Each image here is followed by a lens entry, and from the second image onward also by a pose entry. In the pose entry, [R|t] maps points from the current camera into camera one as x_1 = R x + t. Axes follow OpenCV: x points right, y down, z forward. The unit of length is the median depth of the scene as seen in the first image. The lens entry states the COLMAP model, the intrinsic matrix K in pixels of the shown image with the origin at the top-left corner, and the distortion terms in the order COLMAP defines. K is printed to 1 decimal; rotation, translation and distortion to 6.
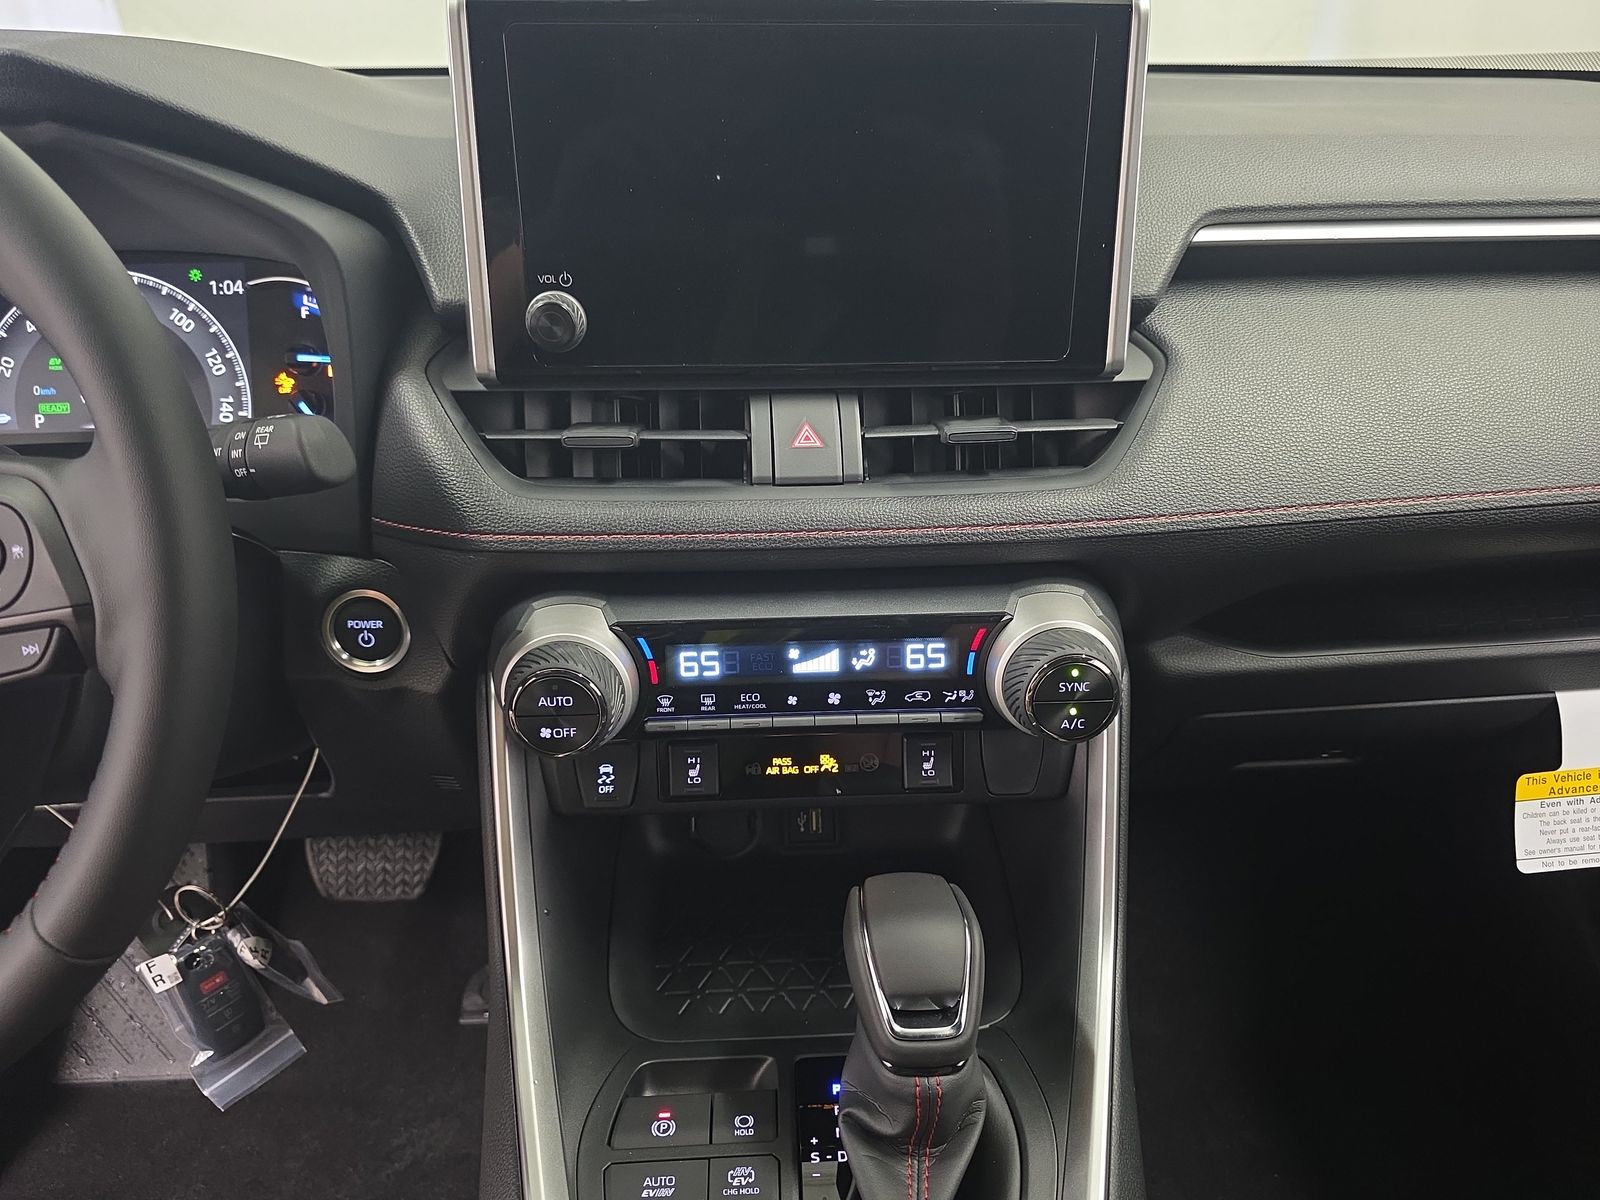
lens RADIAL K [[1045.8, 0, 800.0], [0, 1045.8, 600.0], [0, 0, 1]] dist [0.007149, -0.001054]
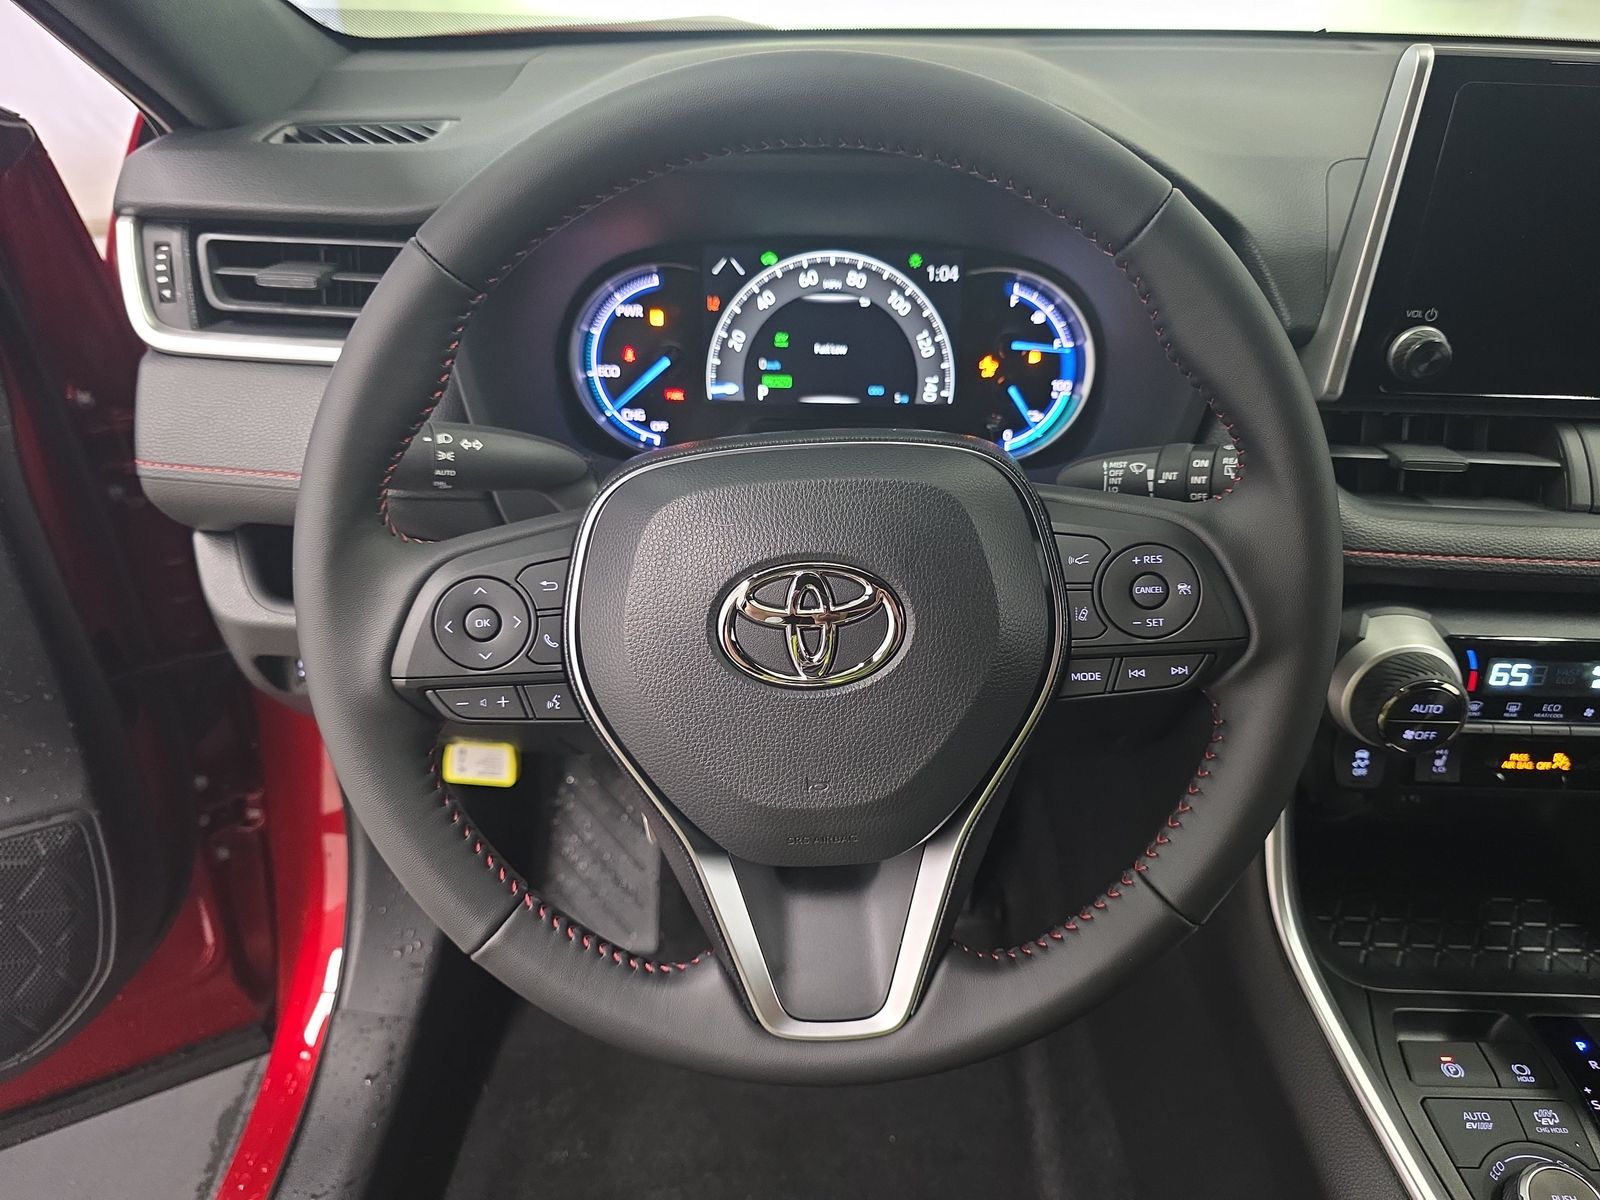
lens RADIAL K [[1056.0, 0, 800.0], [0, 1056.0, 600.0], [0, 0, 1]] dist [0.050706, -0.056789]
pose [[0.997234, 0.059185, -0.044969, -0.624625], [-0.053936, 0.992455, 0.110109, -0.079248], [0.051147, -0.107379, 0.992902, -0.117090]]
